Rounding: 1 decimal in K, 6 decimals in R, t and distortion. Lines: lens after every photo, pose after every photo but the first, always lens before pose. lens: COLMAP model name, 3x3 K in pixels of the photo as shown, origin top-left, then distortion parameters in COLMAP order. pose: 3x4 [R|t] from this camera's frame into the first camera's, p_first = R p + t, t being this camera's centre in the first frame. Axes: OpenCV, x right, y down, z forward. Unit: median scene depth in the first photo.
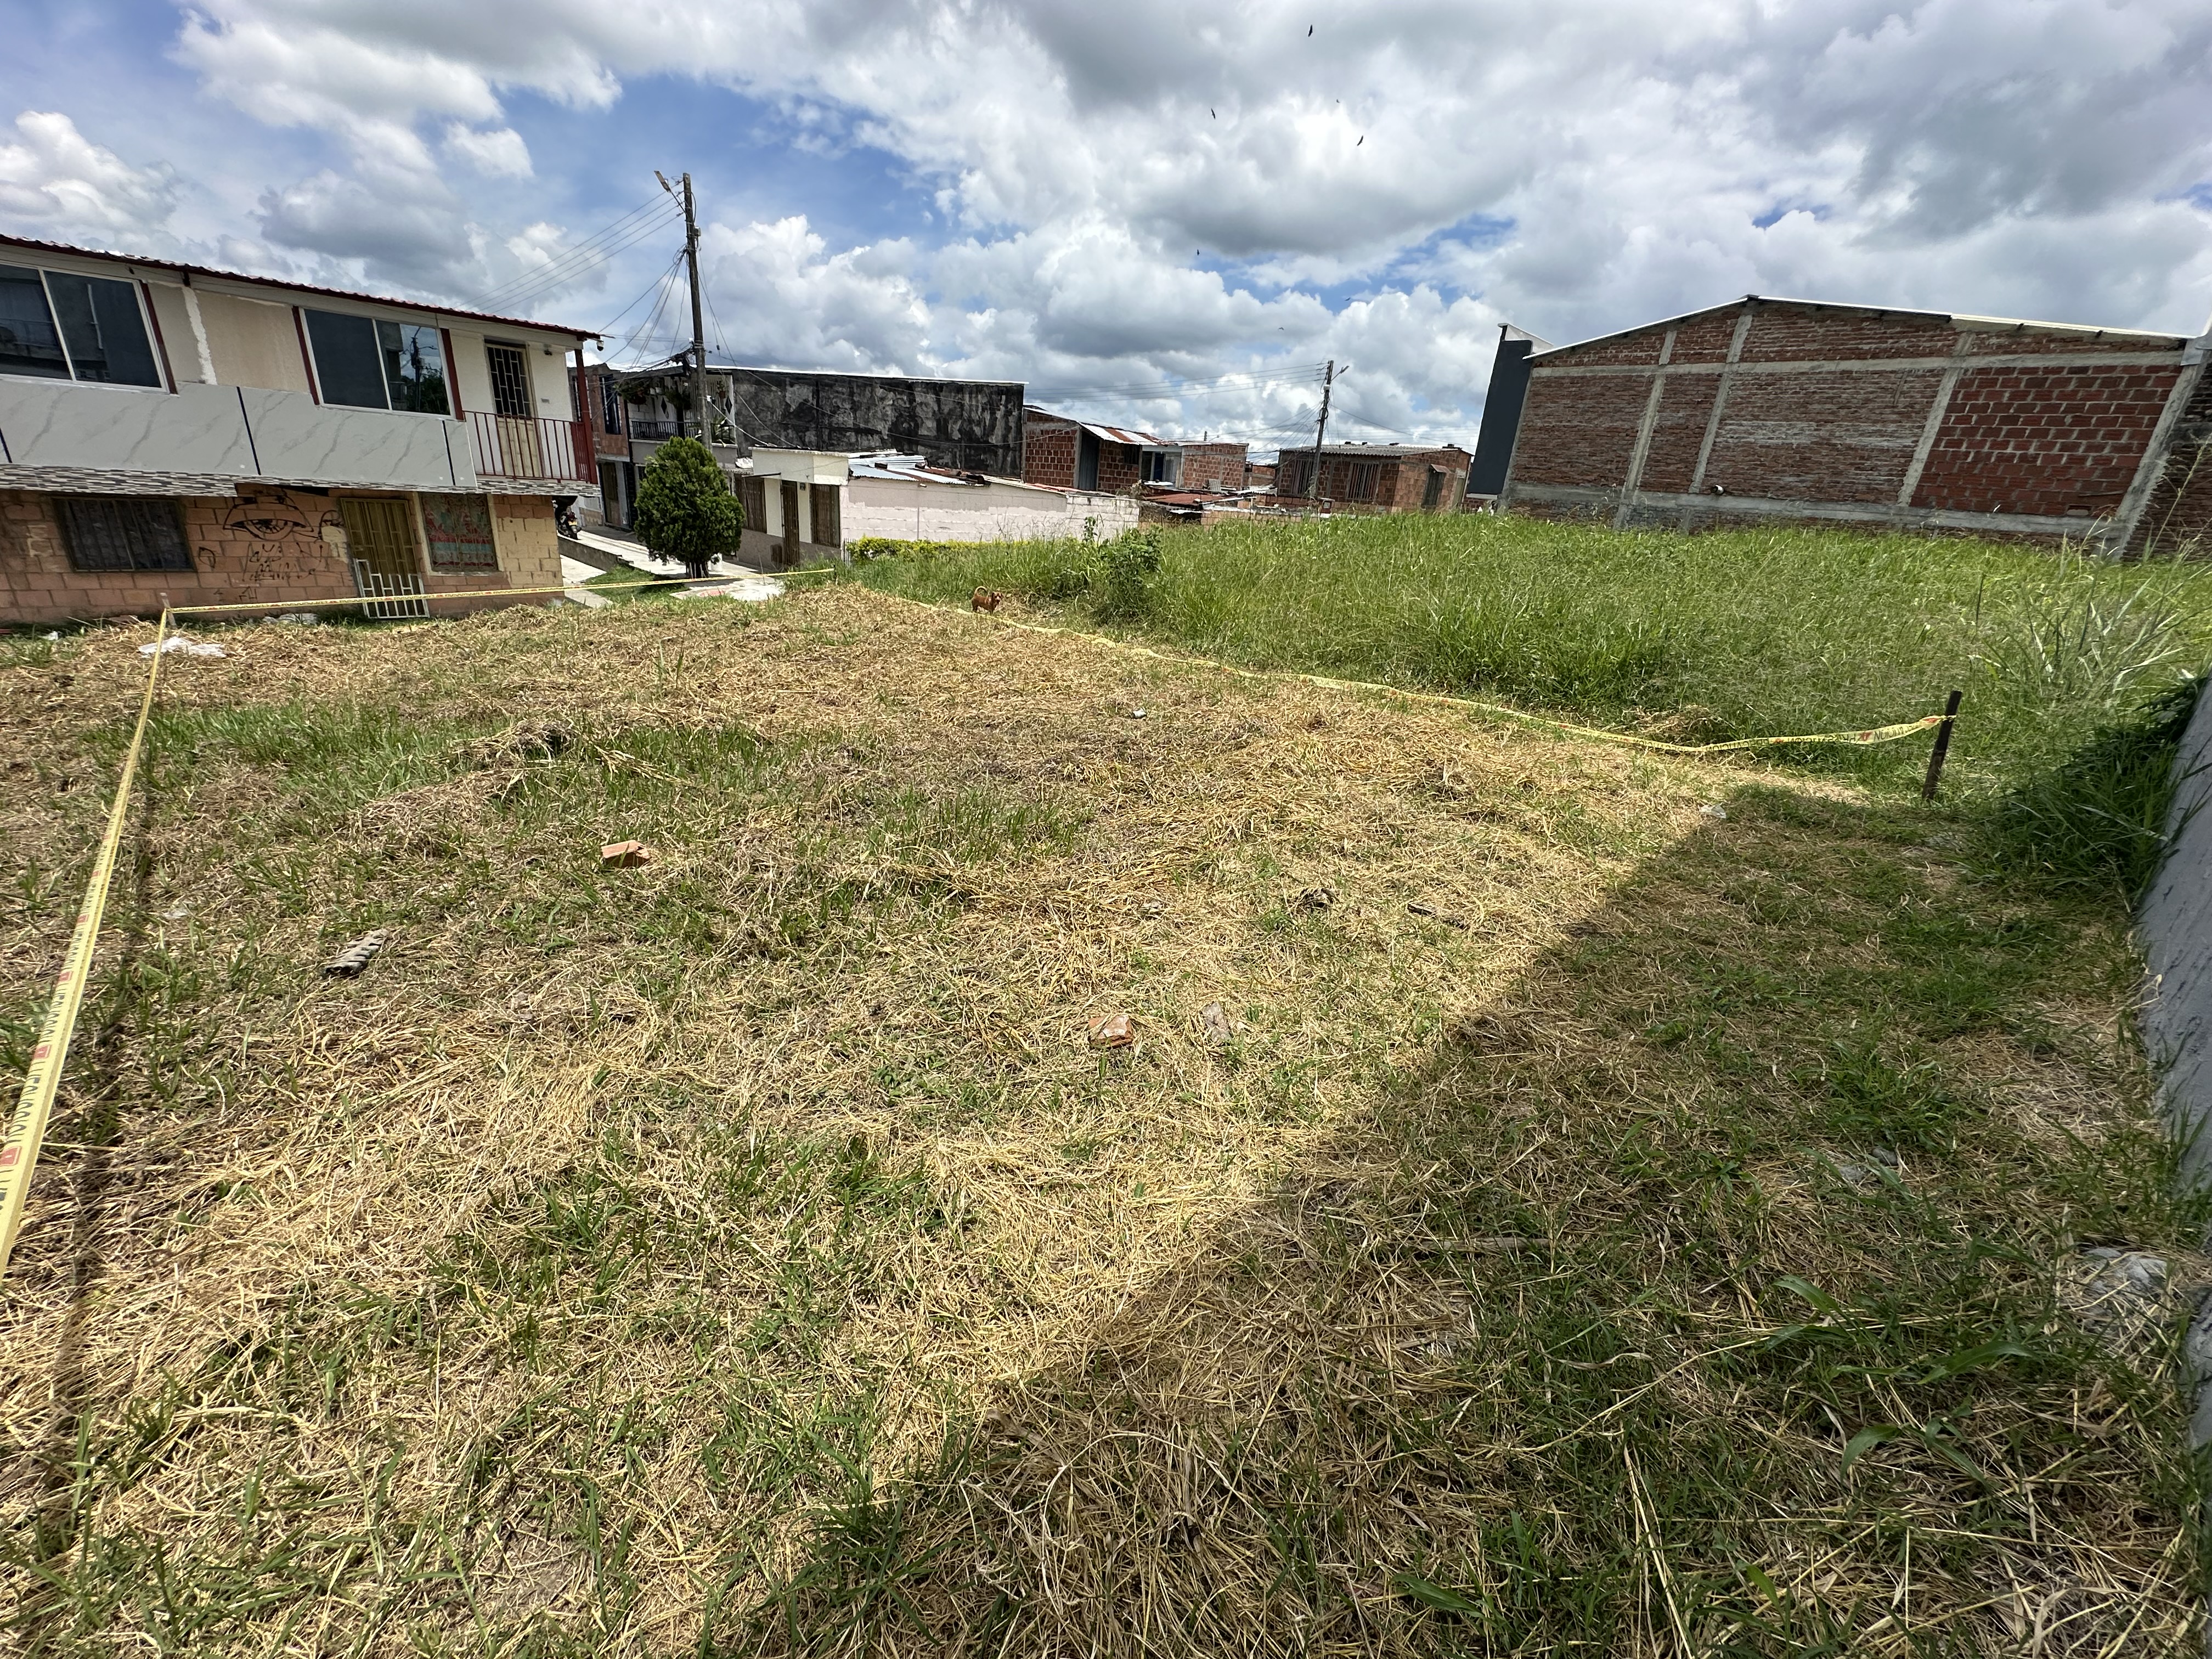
lens RADIAL K [[884.6, 0, 1106.0], [0, 884.6, 825.4], [0, 0, 1]] dist [-0.003296, 0.000599]
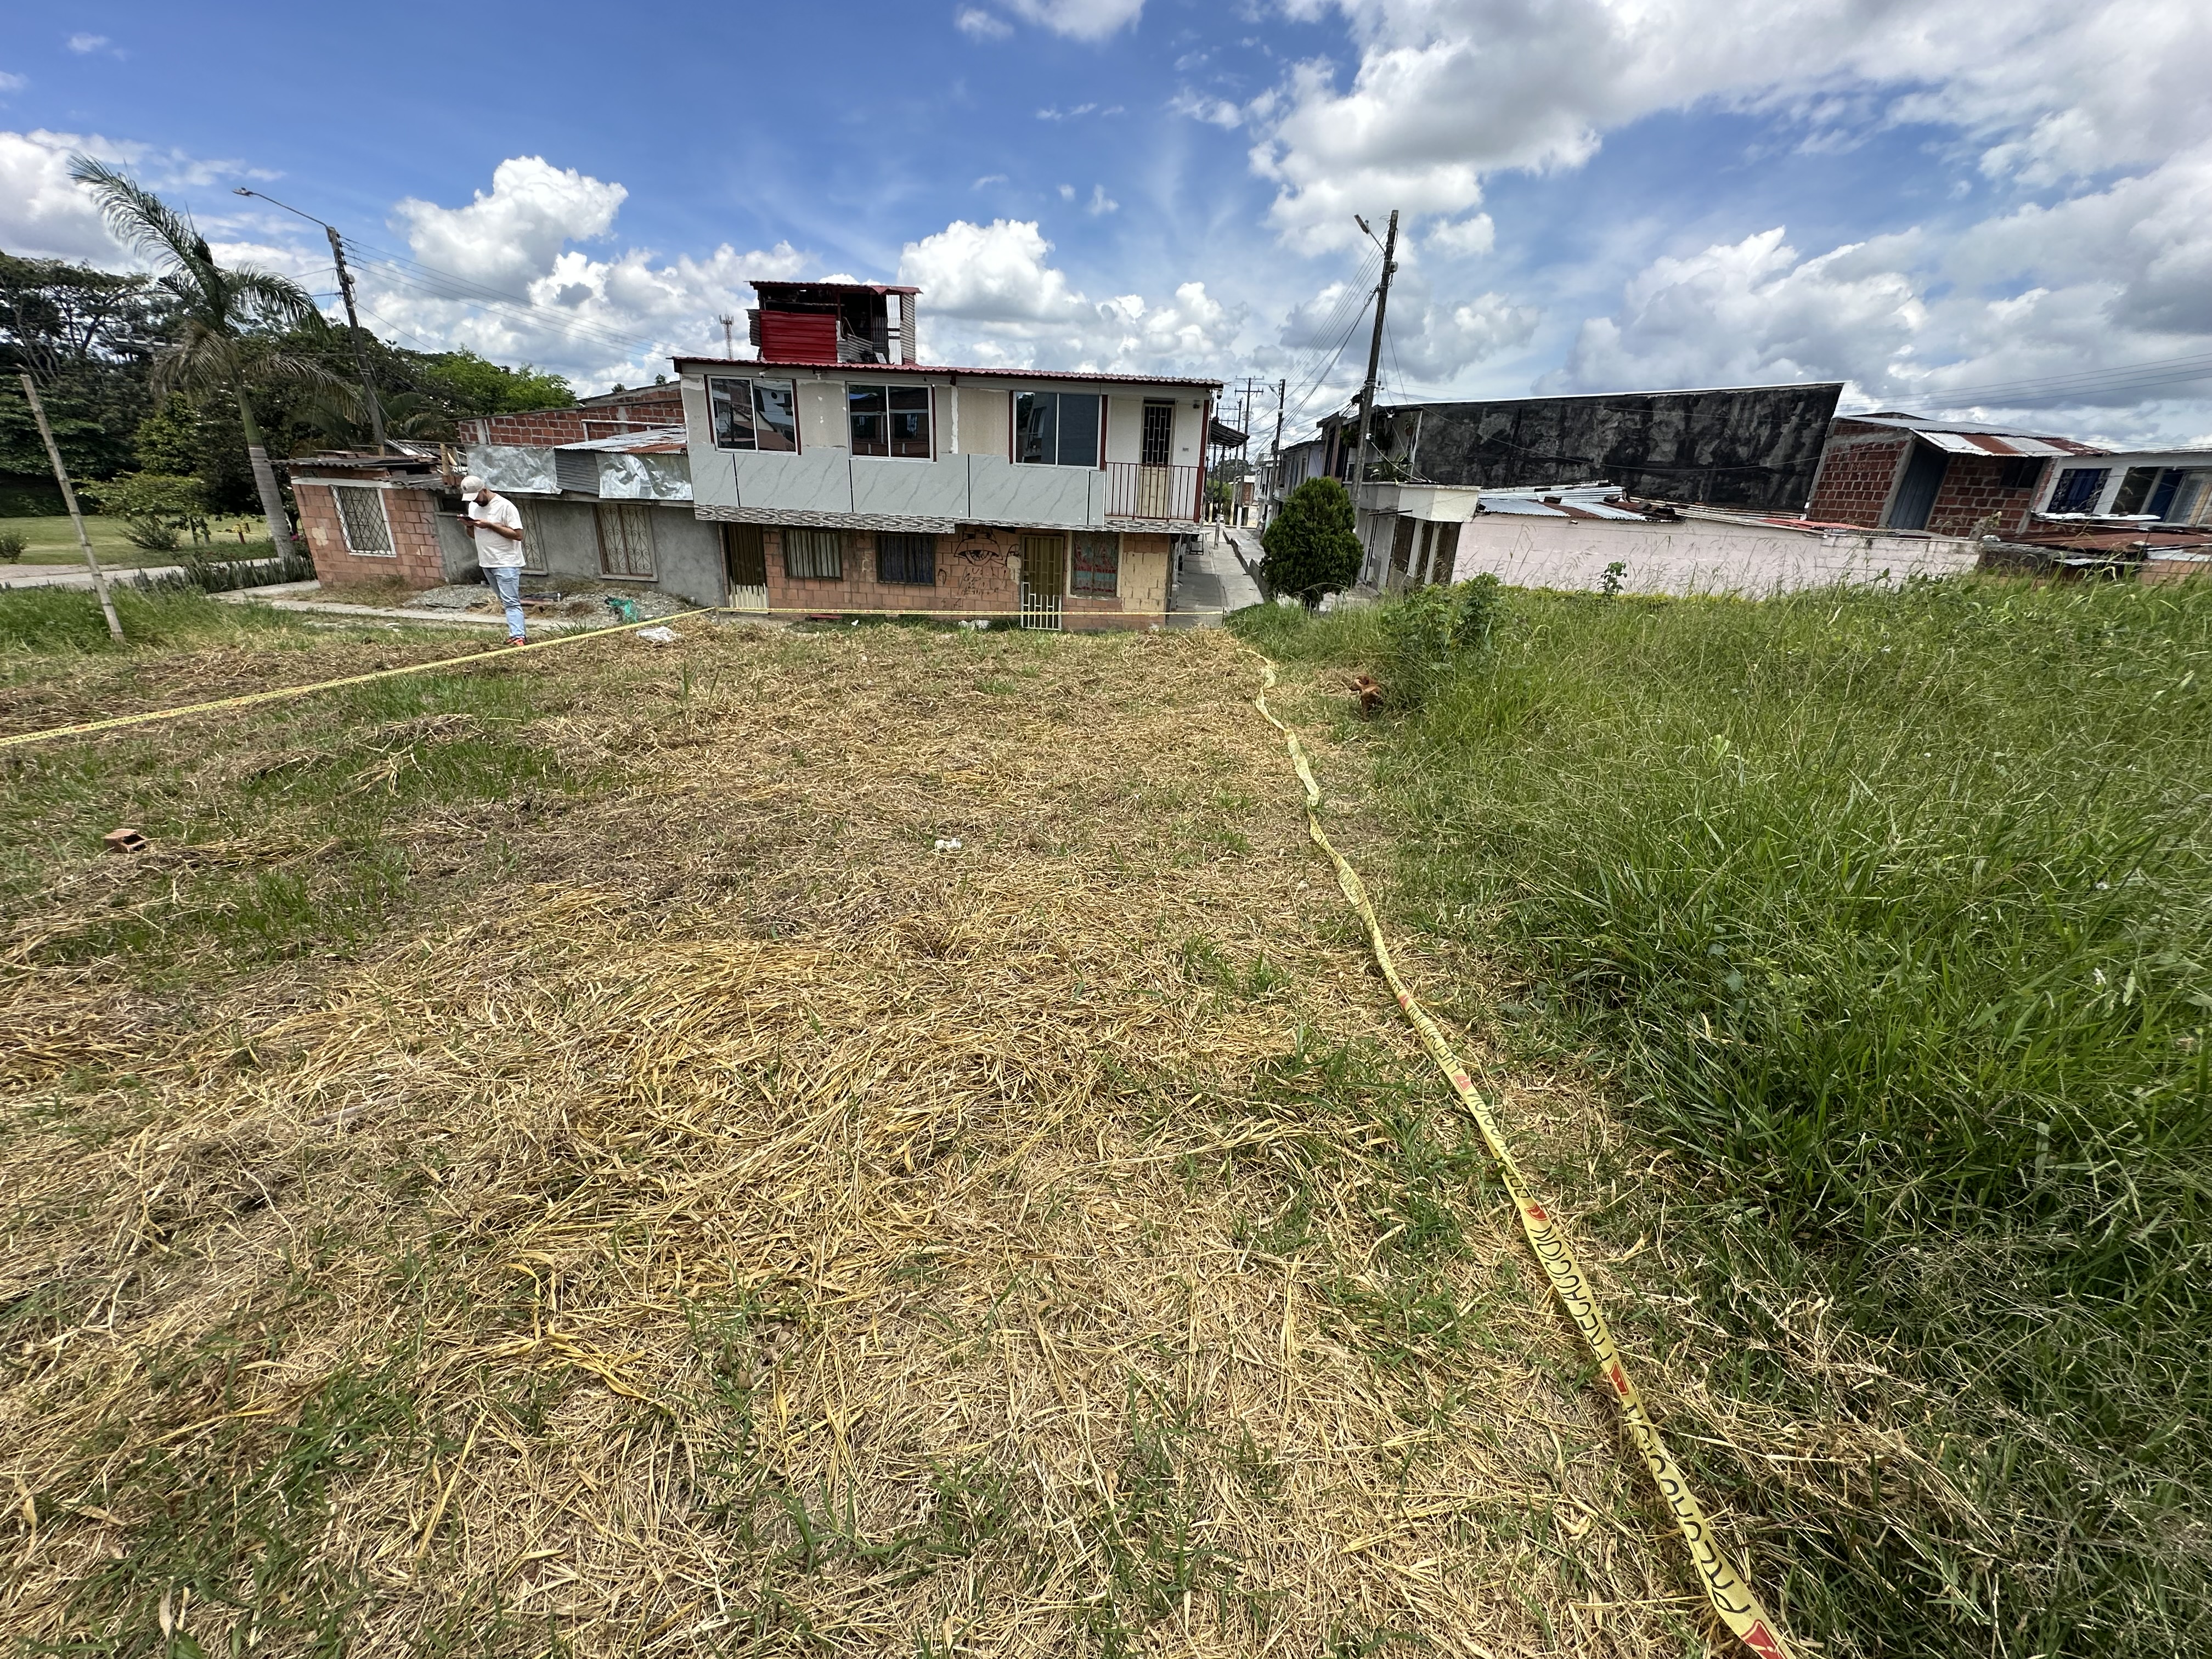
lens RADIAL K [[884.2, 0, 1106.3], [0, 884.2, 825.0], [0, 0, 1]] dist [-0.003463, 0.000813]
pose [[0.654002, 0.235881, -0.718778, 0.450097], [-0.265395, 0.961296, 0.073991, -0.168867], [0.708412, 0.142370, 0.691291, 0.470585]]
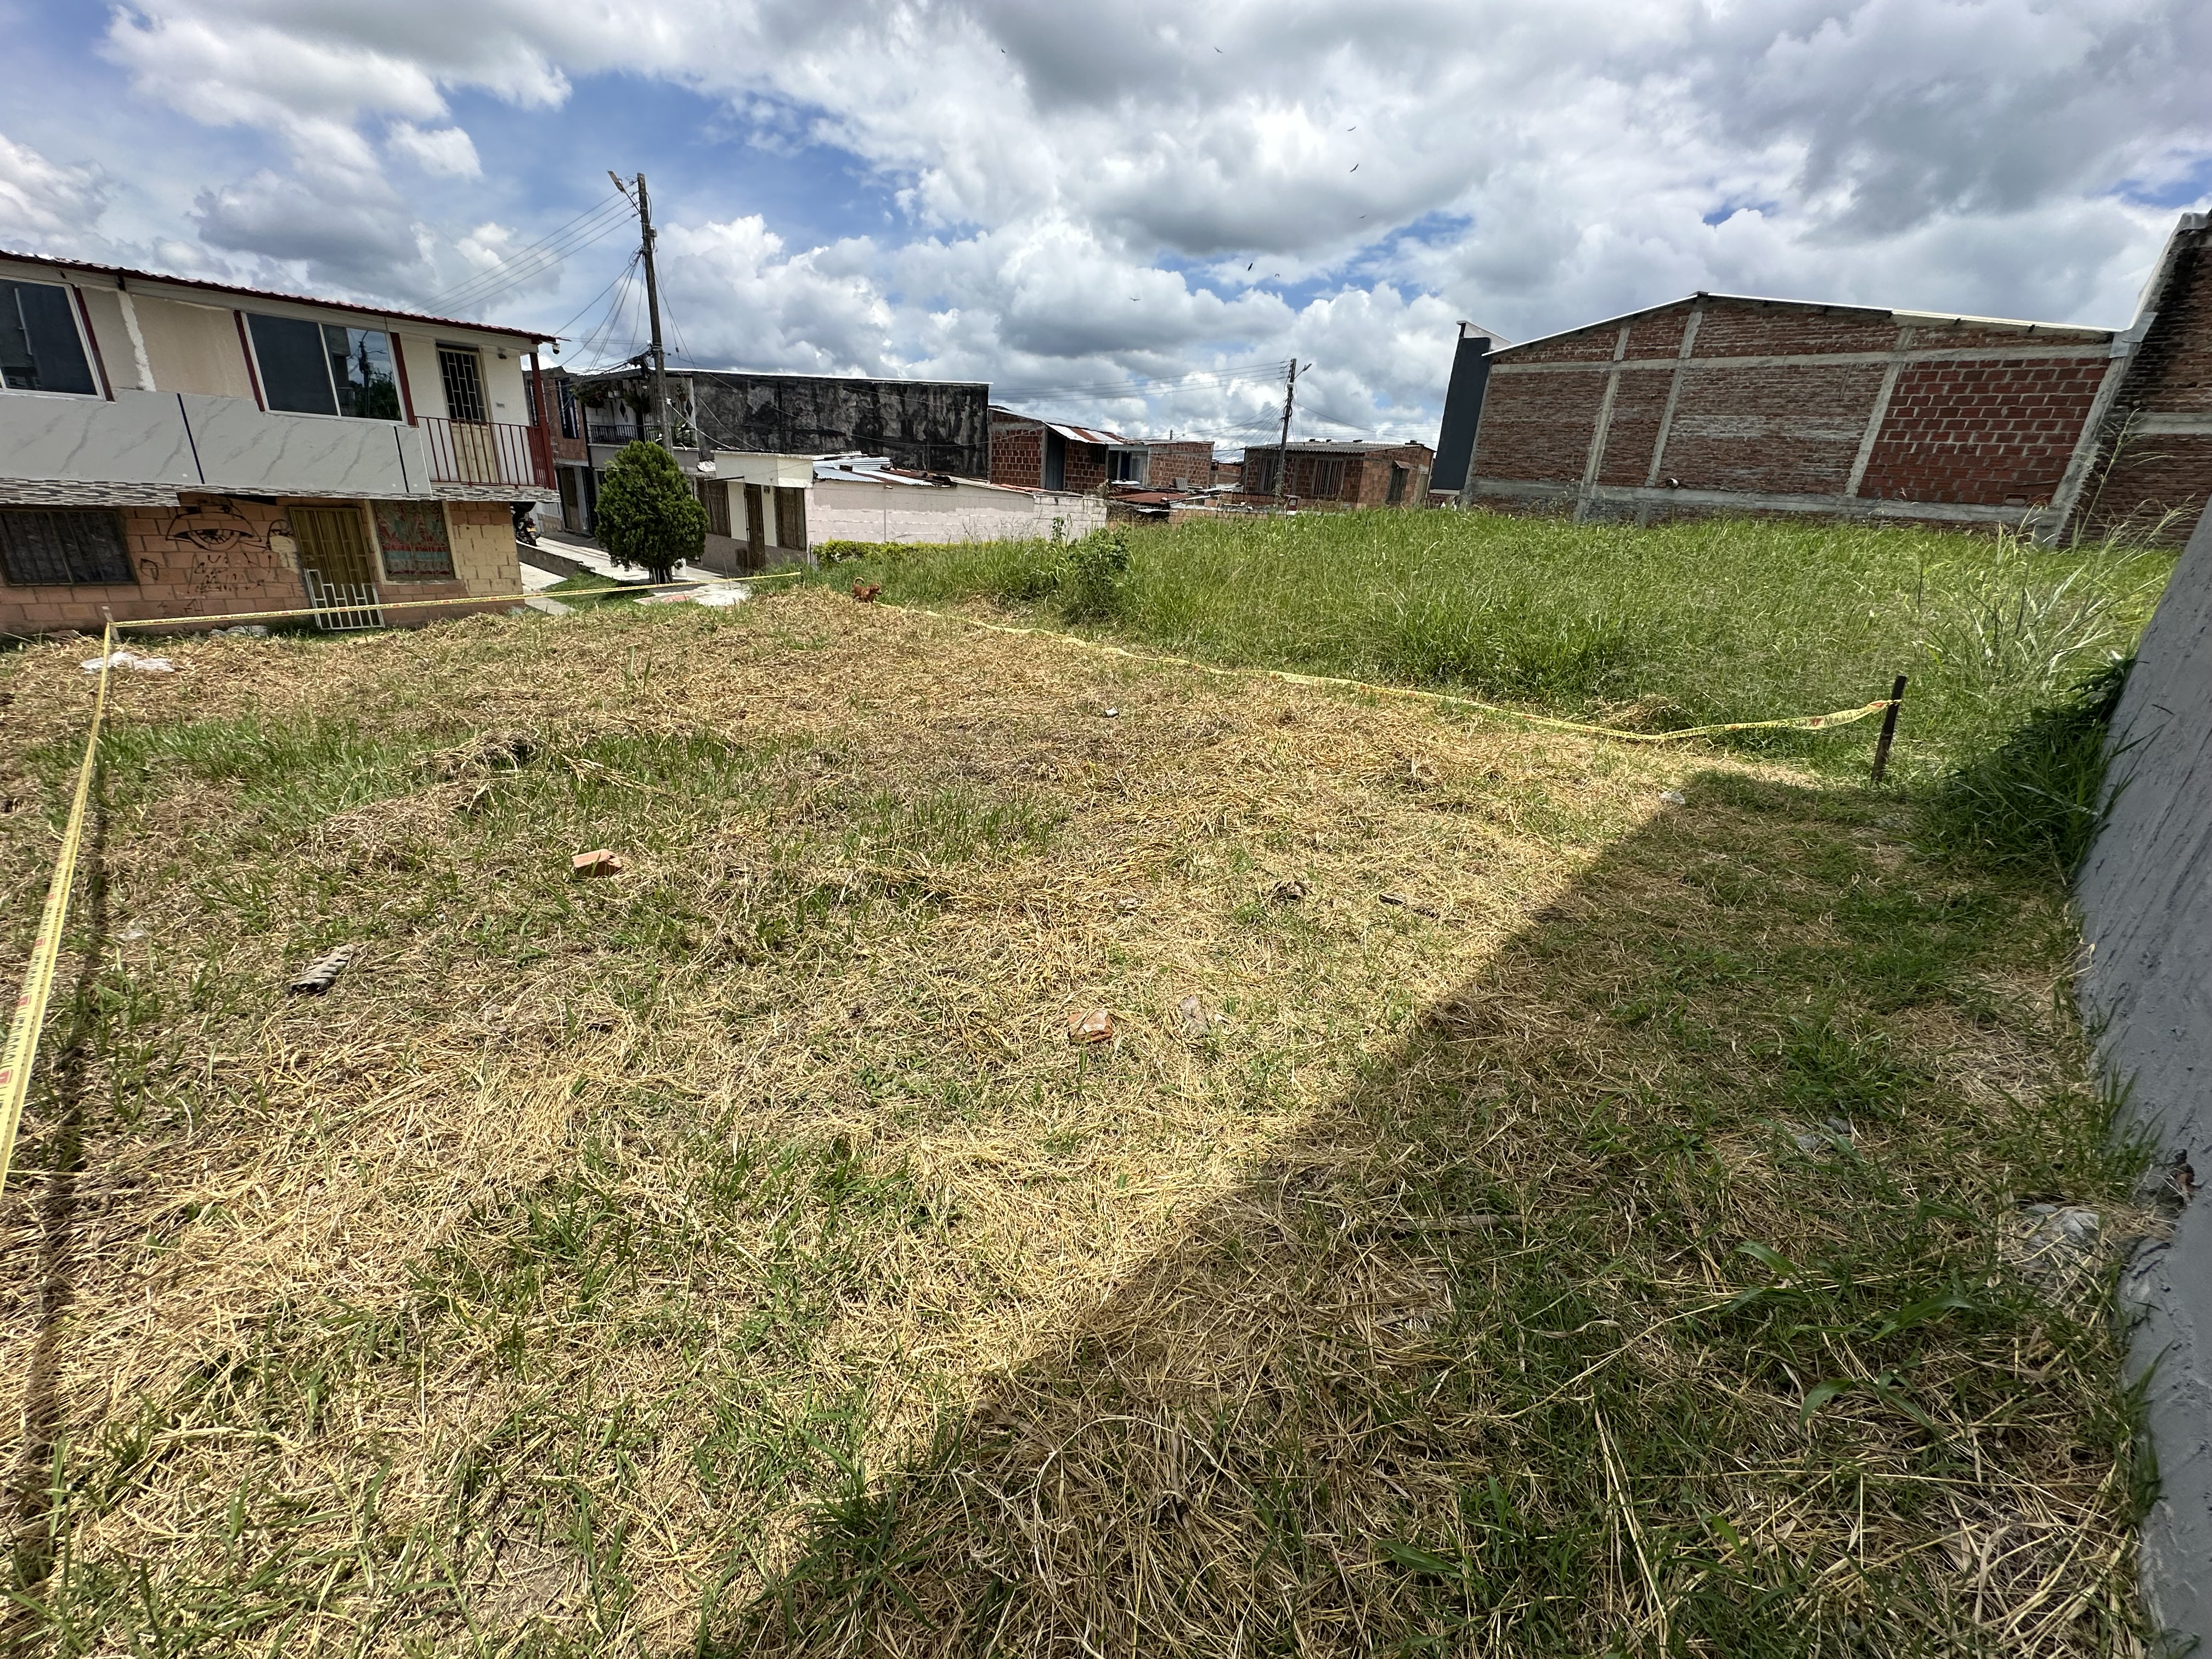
lens RADIAL K [[884.8, 0, 1107.7], [0, 884.8, 827.4], [0, 0, 1]] dist [-0.003258, 0.000690]
pose [[0.999284, -0.022401, 0.030491, -0.000396], [0.022324, 0.999747, 0.002840, 0.002087], [-0.030547, -0.002157, 0.999531, -0.008251]]
